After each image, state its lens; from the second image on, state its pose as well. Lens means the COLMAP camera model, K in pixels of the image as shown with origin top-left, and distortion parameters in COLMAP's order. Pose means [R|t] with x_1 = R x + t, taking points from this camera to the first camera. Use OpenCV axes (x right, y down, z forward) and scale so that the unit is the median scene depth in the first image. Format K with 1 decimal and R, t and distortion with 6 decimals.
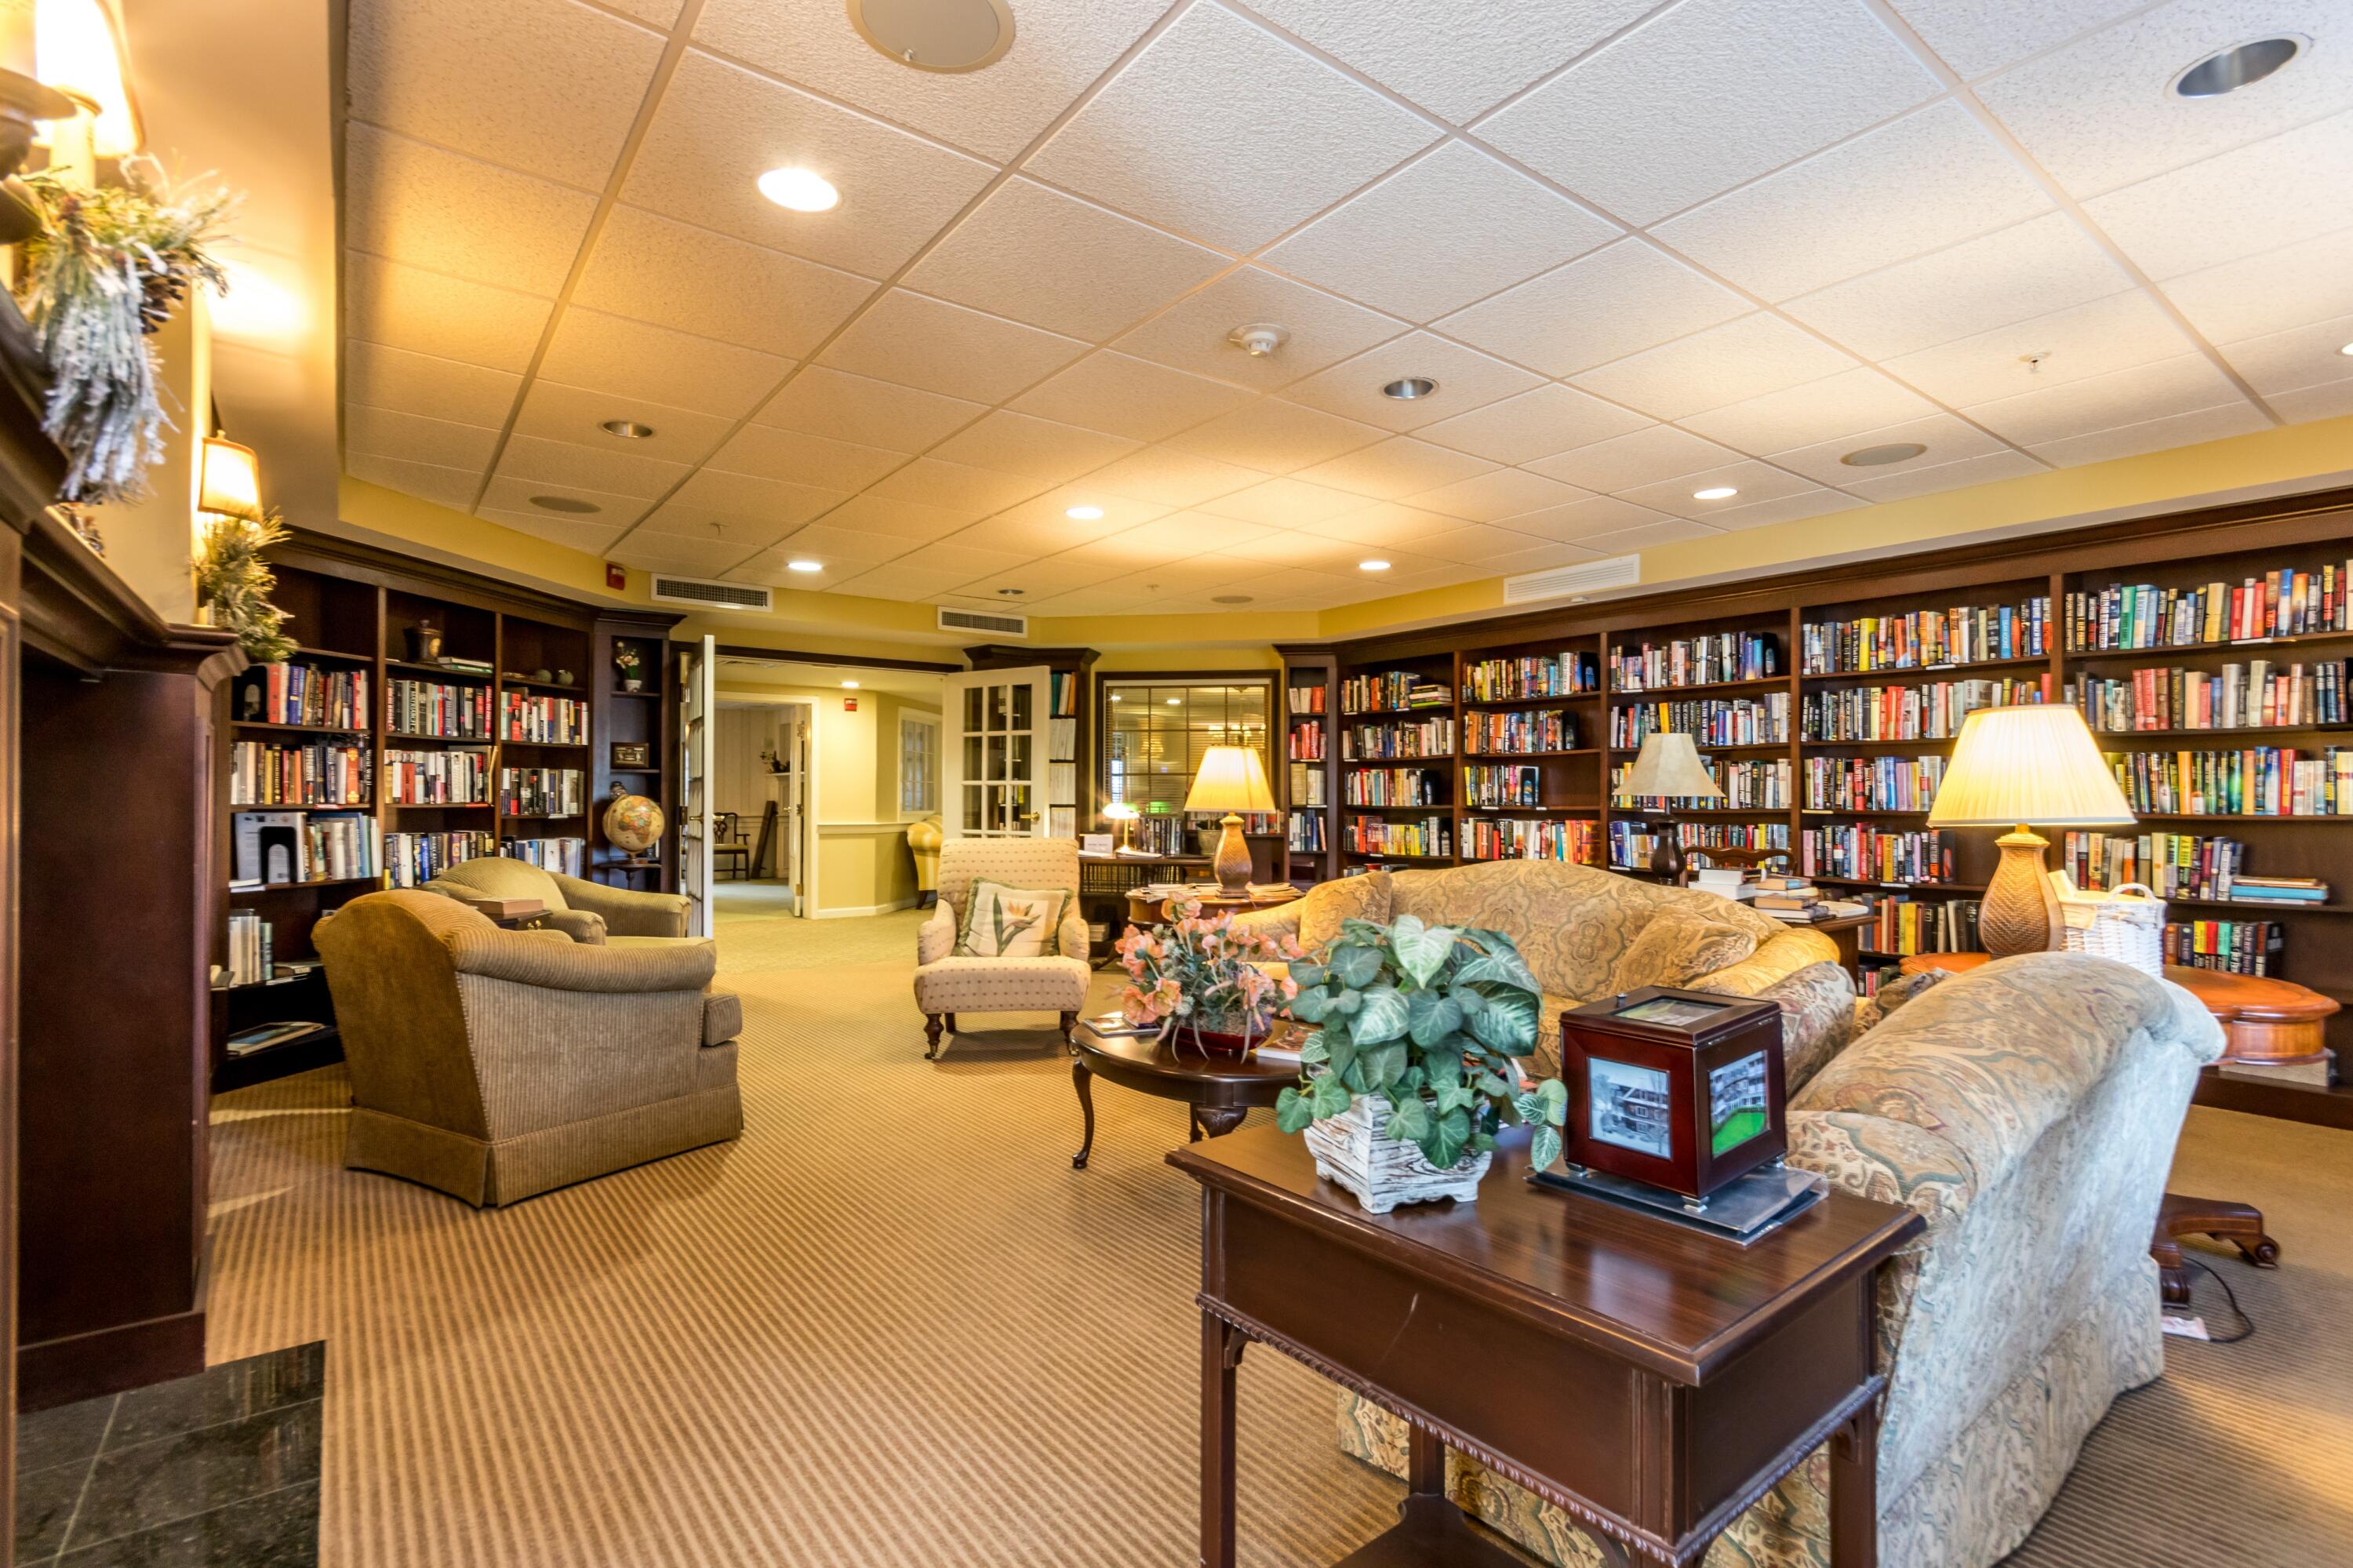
lens RADIAL K [[1082.3, 0, 1186.9], [0, 1082.3, 797.4], [0, 0, 1]] dist [-0.003944, -0.000939]
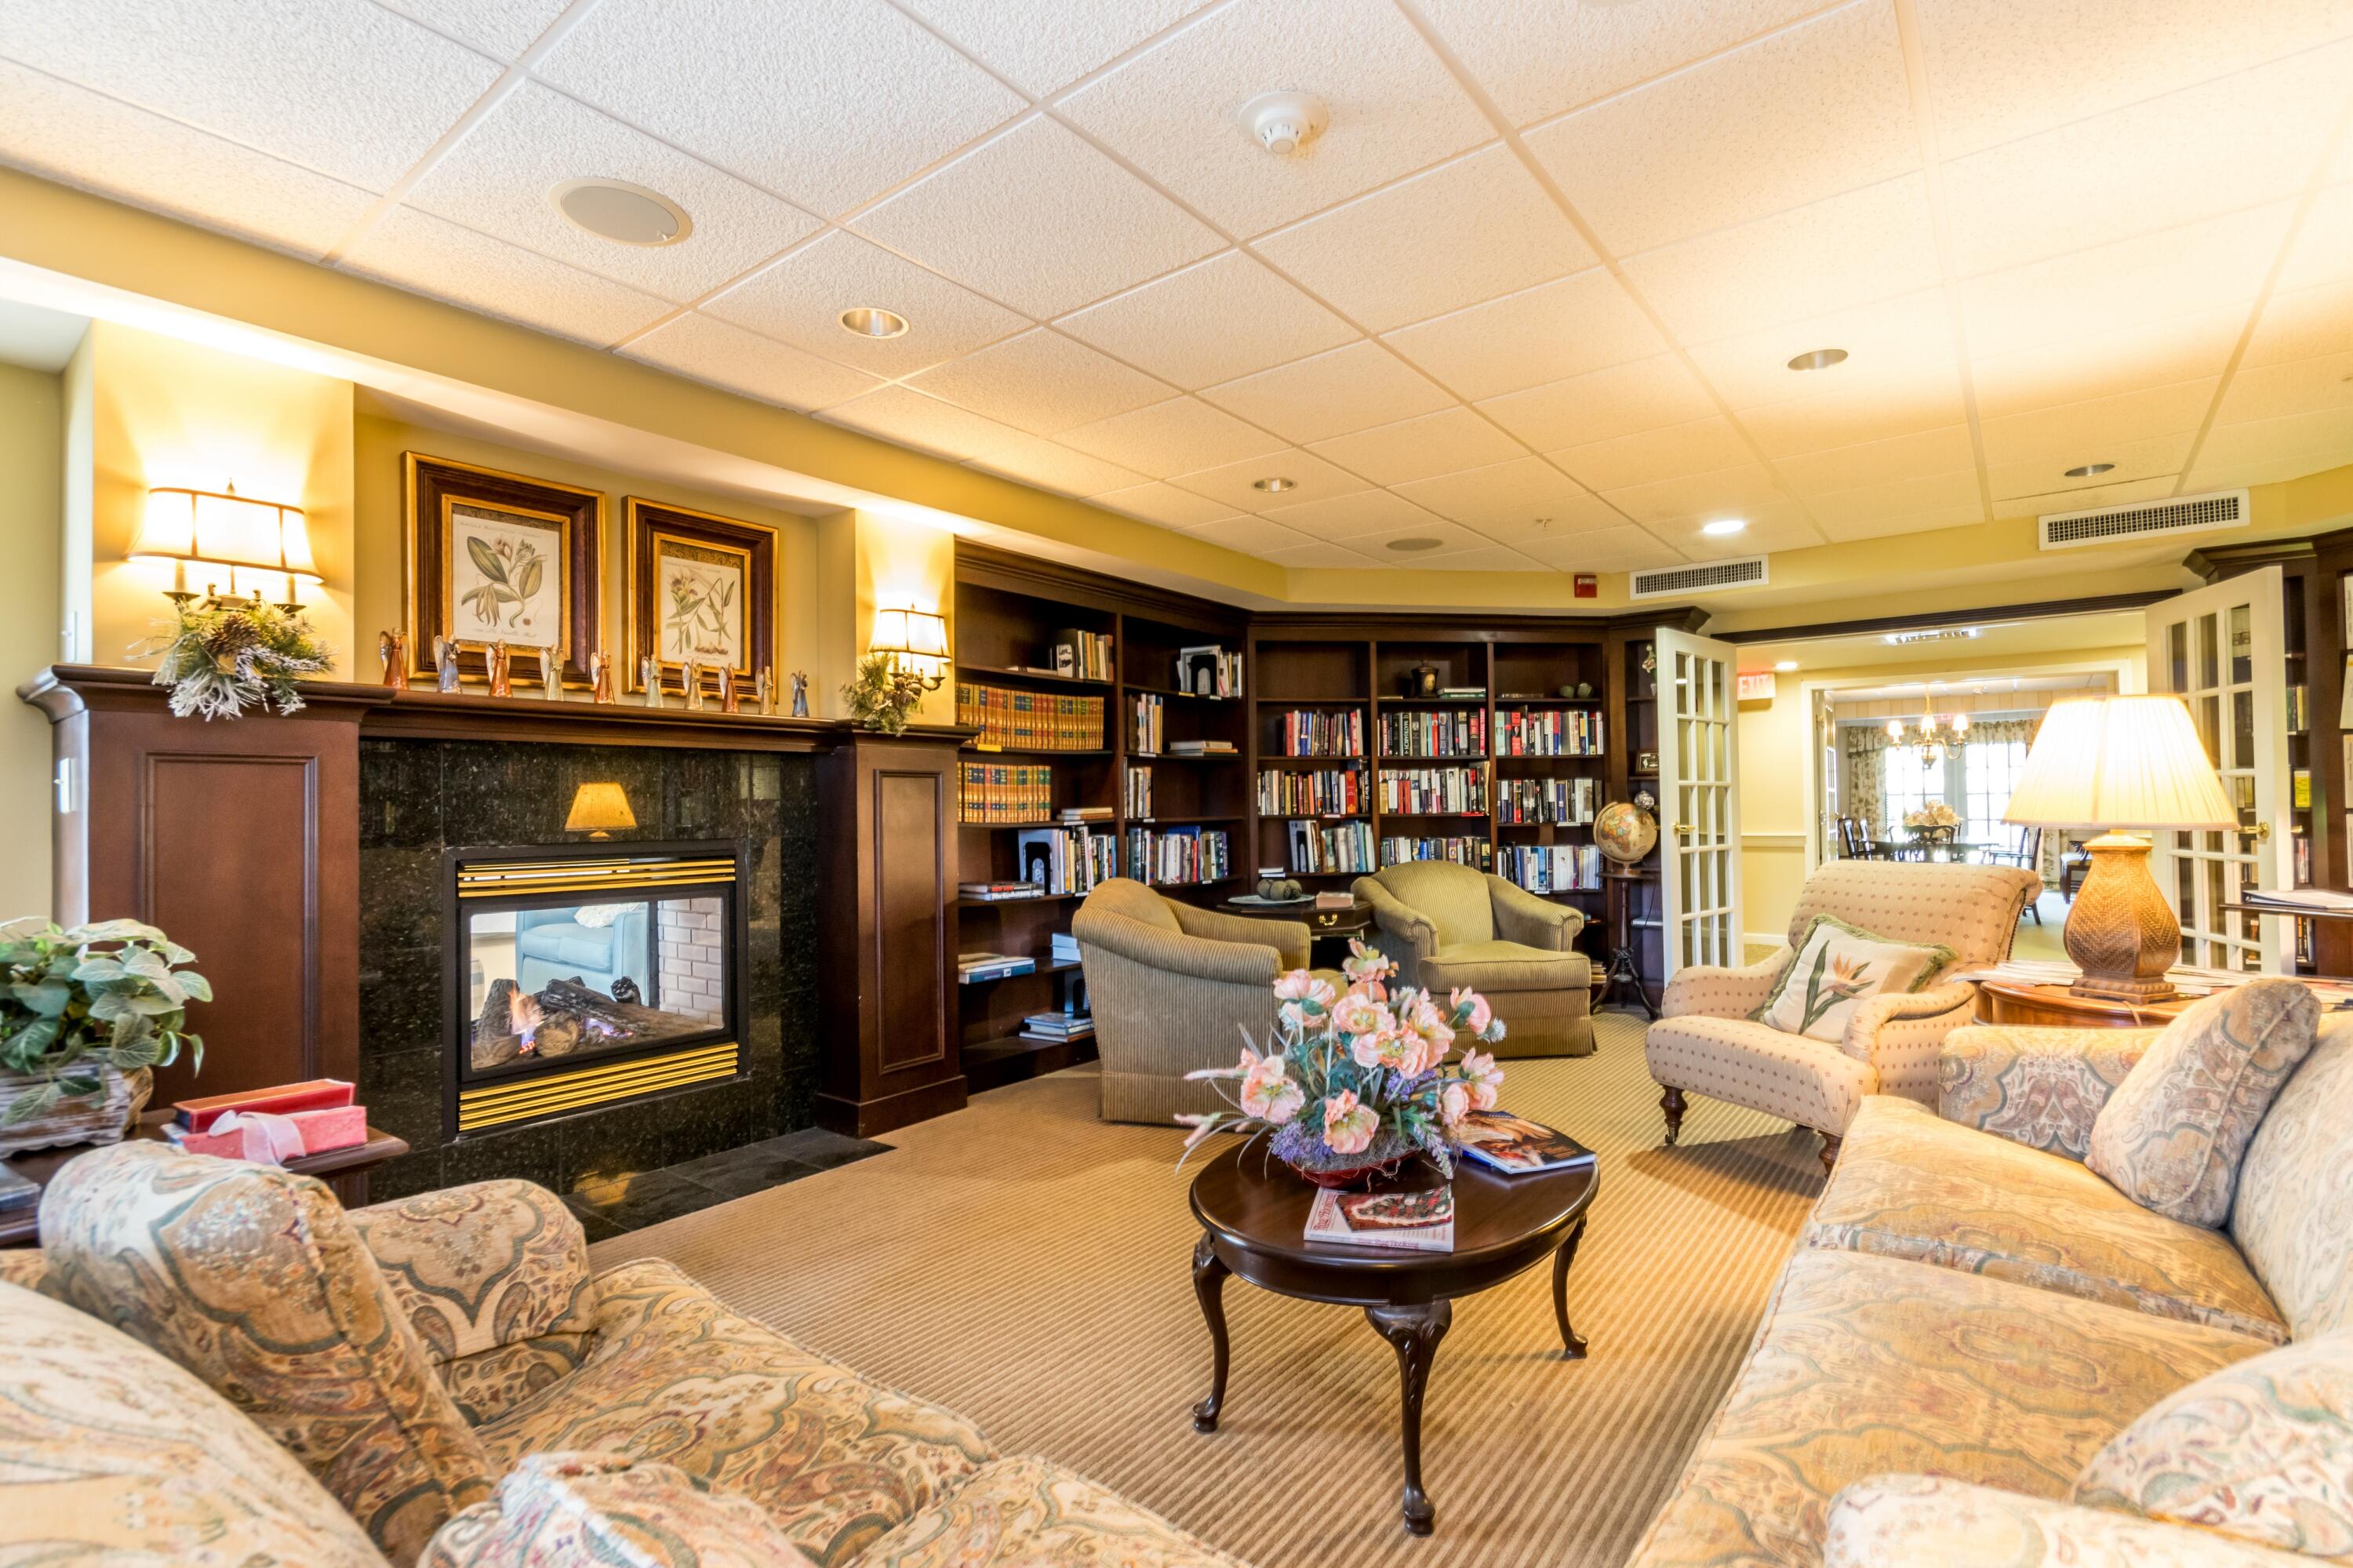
lens RADIAL K [[1082.3, 0, 1187.5], [0, 1082.3, 781.1], [0, 0, 1]] dist [-0.003944, -0.000939]
pose [[0.252478, -0.033439, -0.967025, 0.386959], [0.013816, 0.999425, -0.030953, 0.003669], [0.967504, -0.005546, 0.252795, 0.437818]]
